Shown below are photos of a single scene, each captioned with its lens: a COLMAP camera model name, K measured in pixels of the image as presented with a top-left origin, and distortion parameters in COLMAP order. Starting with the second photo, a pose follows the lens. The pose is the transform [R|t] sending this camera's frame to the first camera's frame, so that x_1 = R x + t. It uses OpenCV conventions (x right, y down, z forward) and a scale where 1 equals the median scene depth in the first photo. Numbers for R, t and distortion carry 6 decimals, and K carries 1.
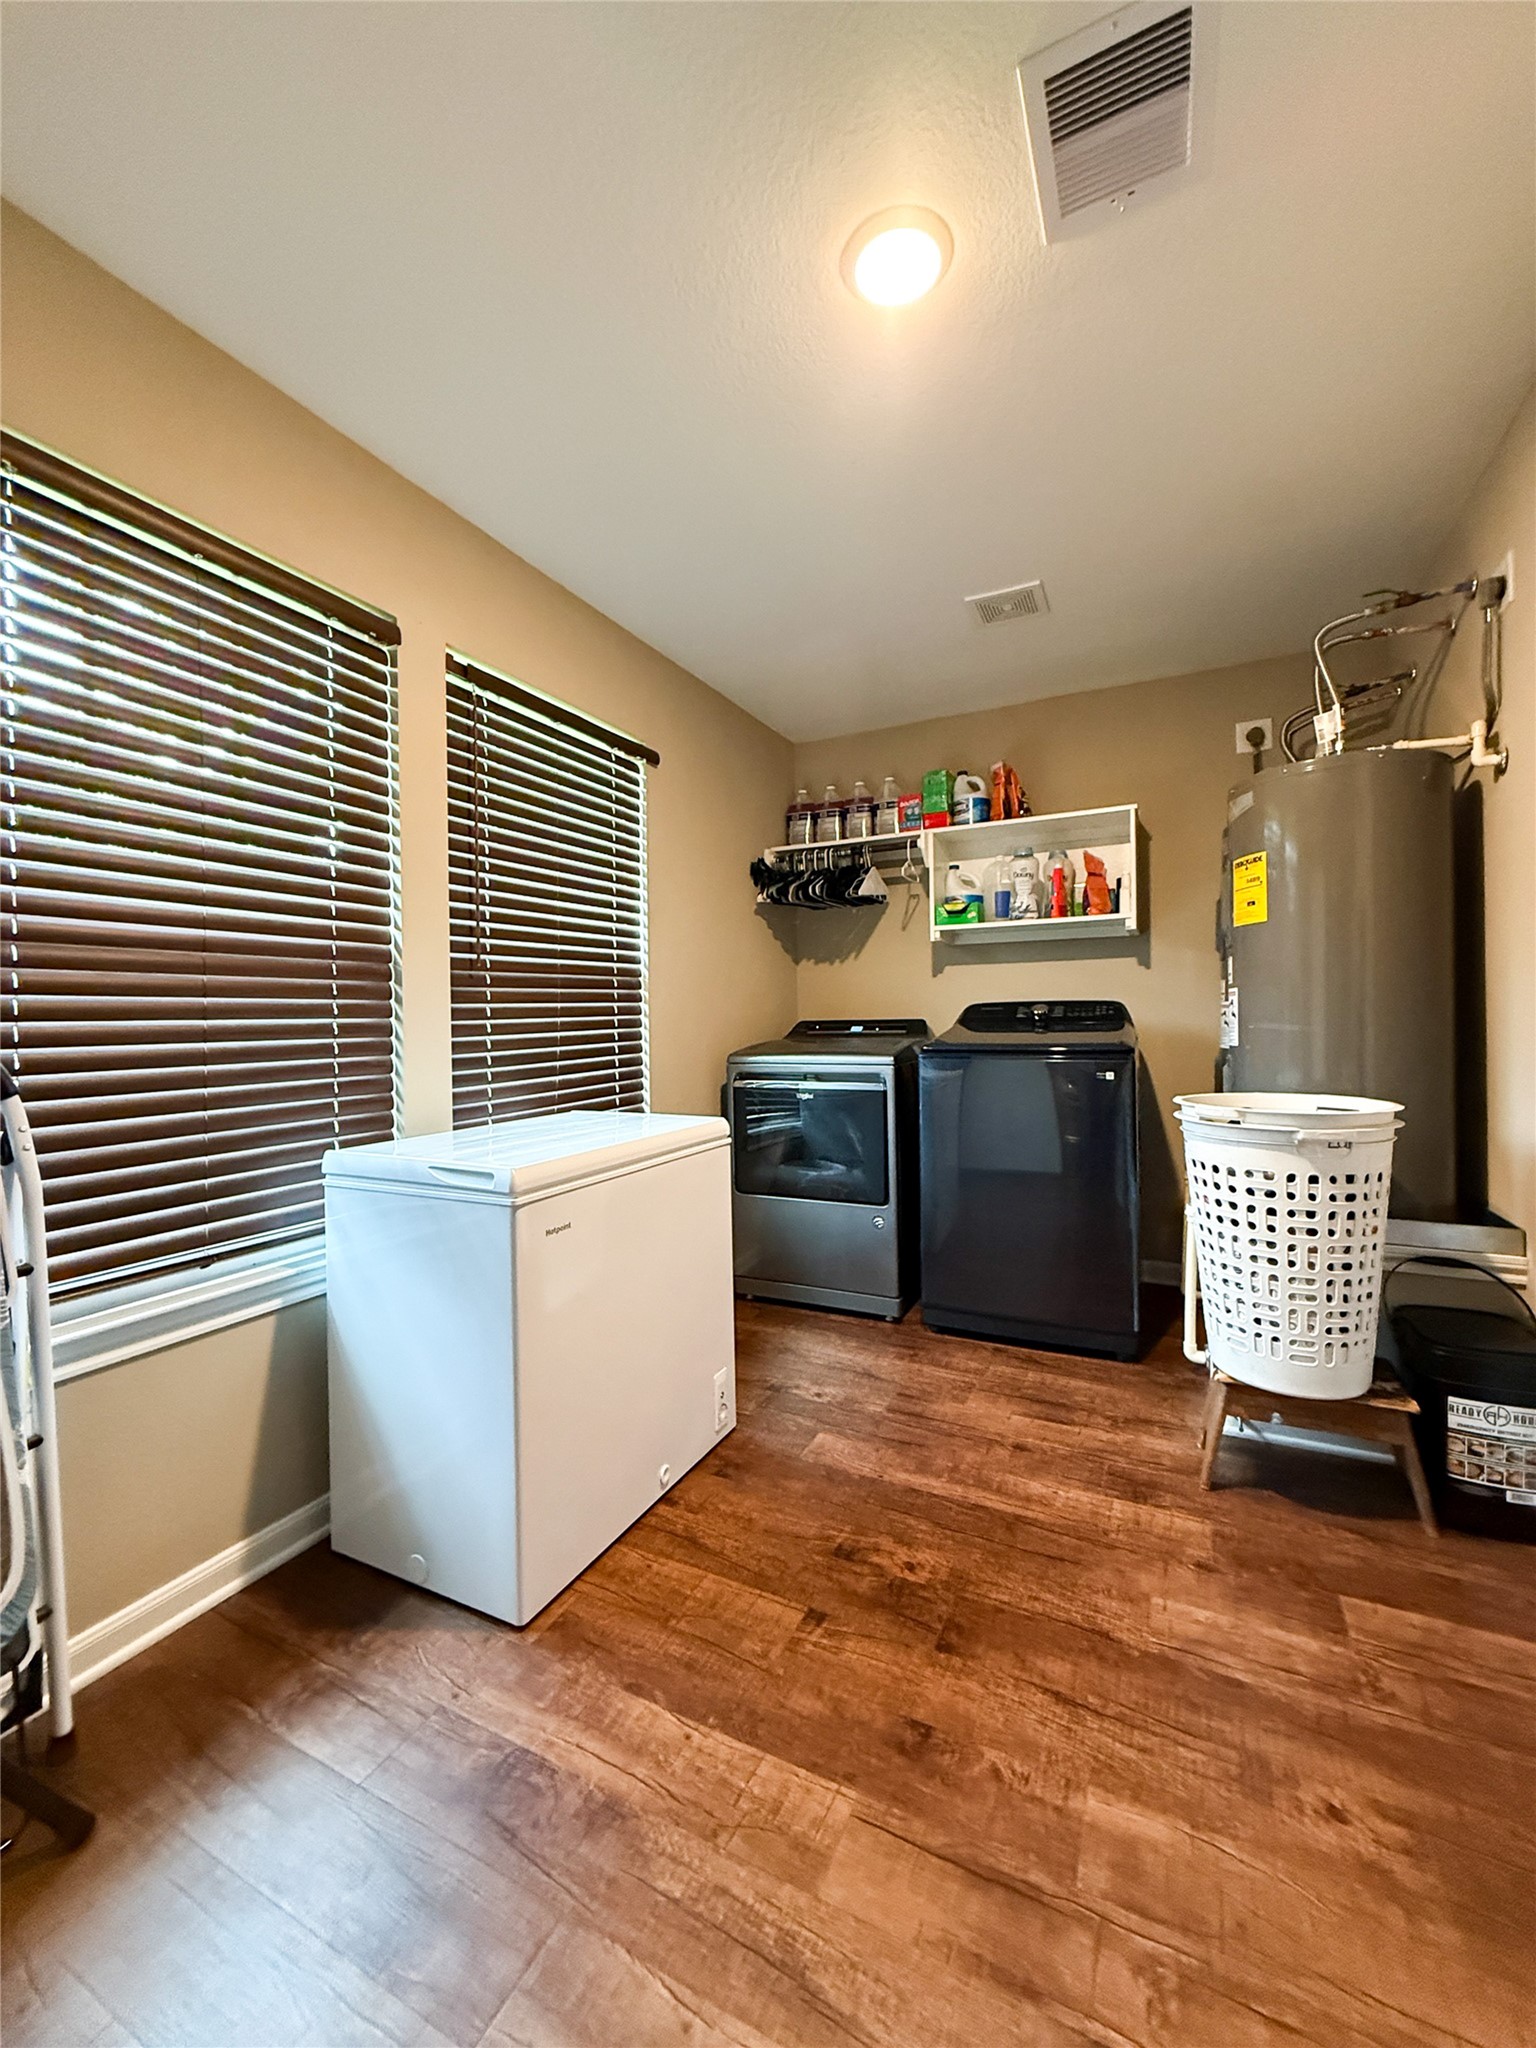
lens RADIAL K [[824.5, 0, 767.0], [0, 824.5, 1016.2], [0, 0, 1]] dist [0.002238, 0.000737]
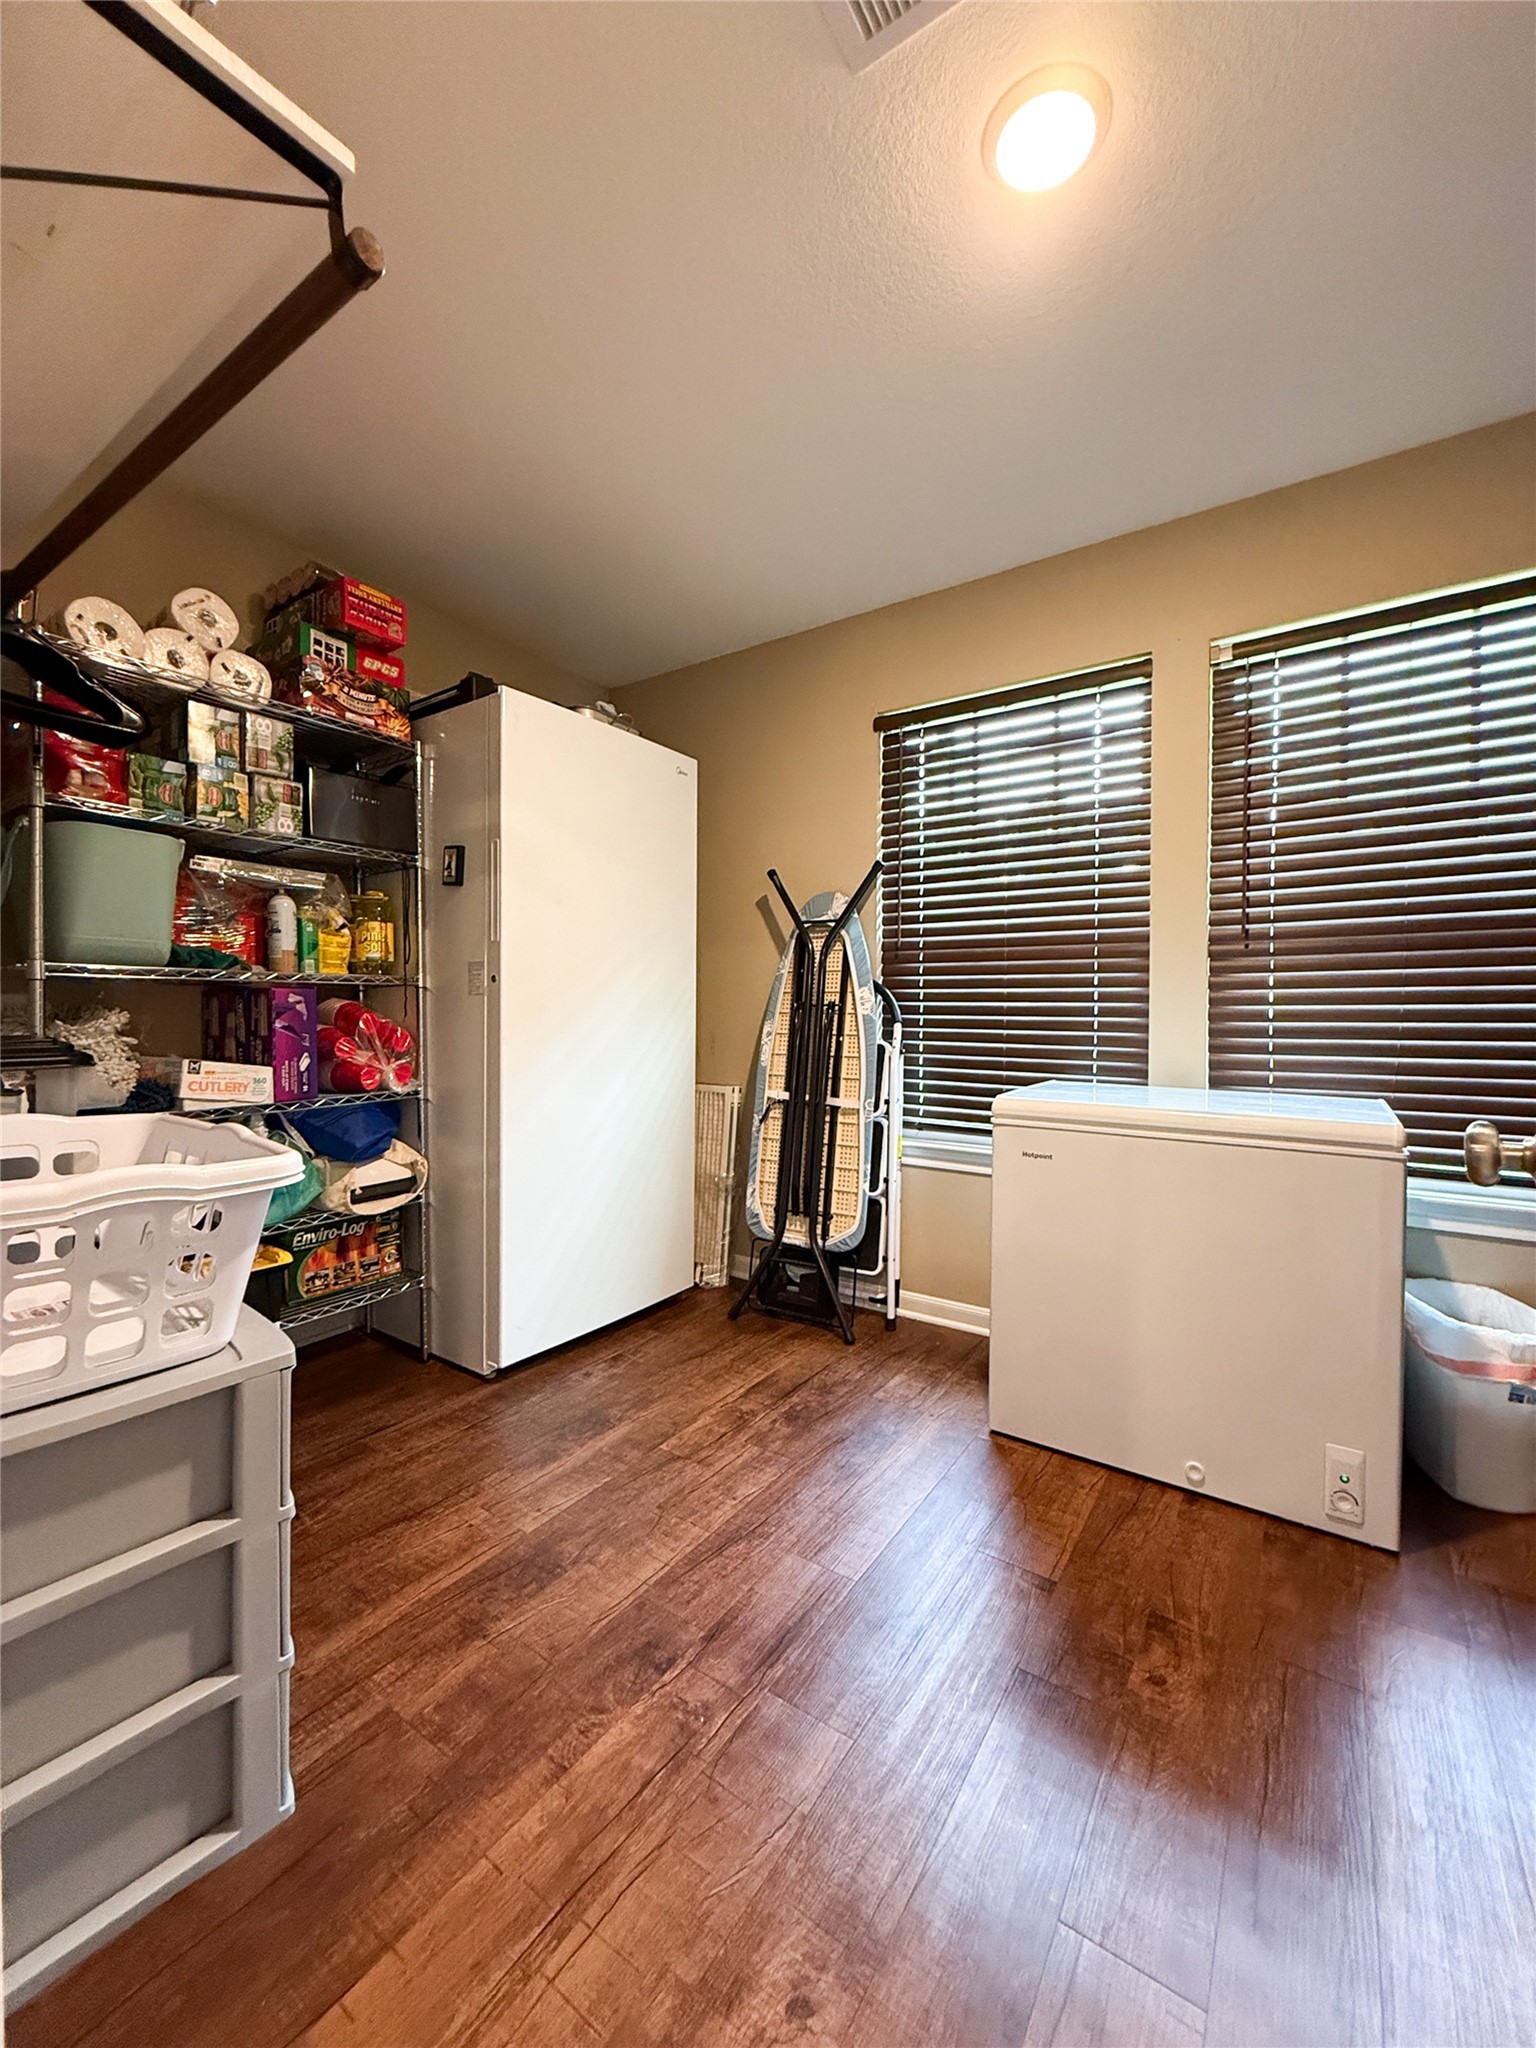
lens RADIAL K [[824.5, 0, 767.9], [0, 824.5, 1021.0], [0, 0, 1]] dist [0.002238, 0.000737]
pose [[-0.133821, 0.031417, -0.990507, 0.884858], [-0.014046, 0.999337, 0.033594, 0.019742], [0.990906, 0.018408, -0.133291, 0.658099]]
